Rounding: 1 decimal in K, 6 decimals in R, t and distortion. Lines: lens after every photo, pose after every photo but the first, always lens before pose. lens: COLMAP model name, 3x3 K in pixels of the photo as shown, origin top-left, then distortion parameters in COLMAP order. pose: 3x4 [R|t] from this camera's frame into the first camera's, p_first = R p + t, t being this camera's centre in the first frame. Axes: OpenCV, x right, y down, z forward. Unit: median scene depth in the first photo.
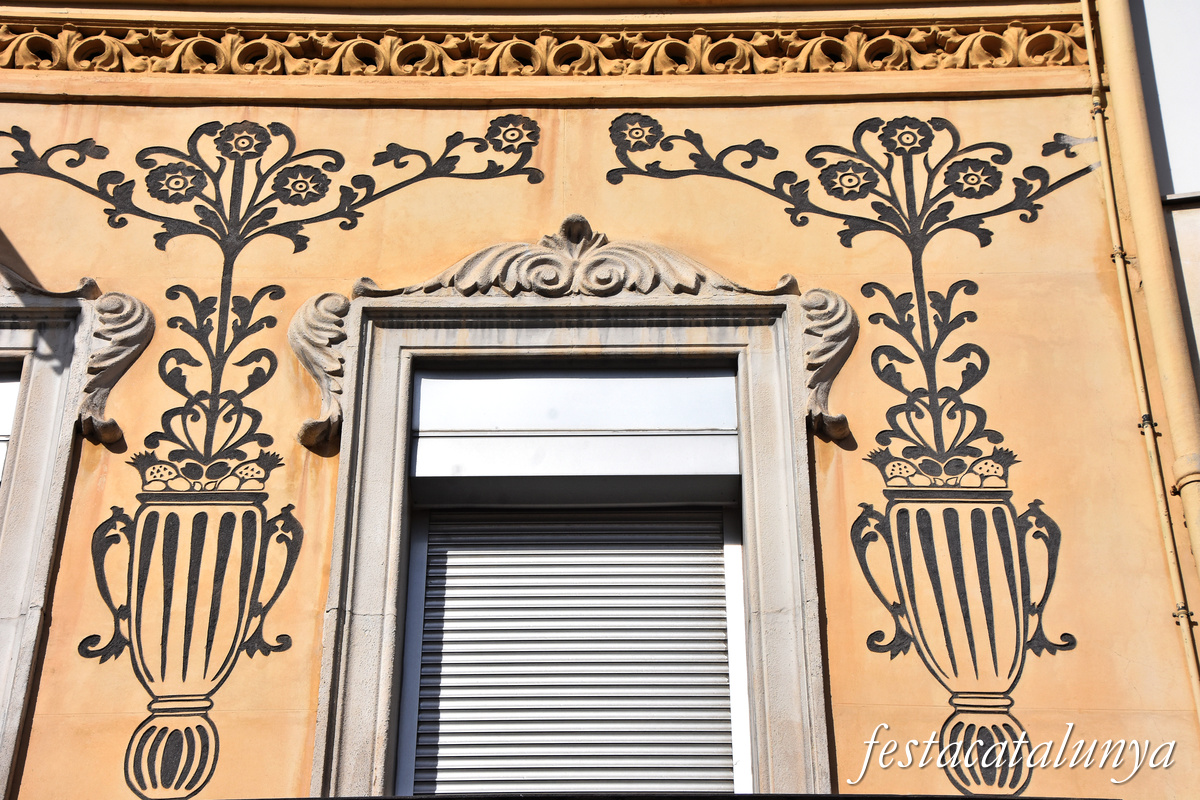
lens RADIAL K [[2770.1, 0, 600.0], [0, 2770.1, 400.0], [0, 0, 1]] dist [0.688536, 0.345526]
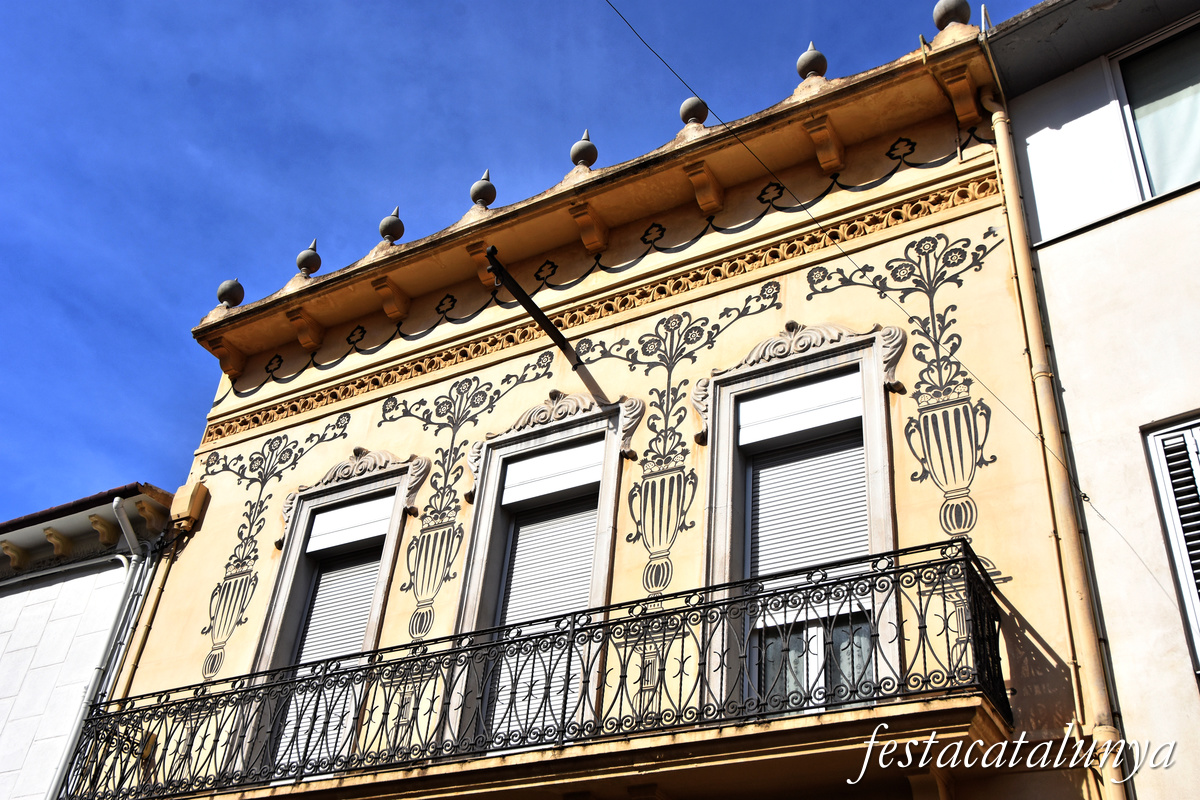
lens RADIAL K [[1206.7, 0, 600.3], [0, 1206.7, 483.1], [0, 0, 1]] dist [0.005524, 0.001734]
pose [[0.875662, -0.208684, -0.435508, 0.272756], [0.245313, 0.969013, 0.028917, -0.001454], [0.415979, -0.132157, 0.899720, -0.008287]]
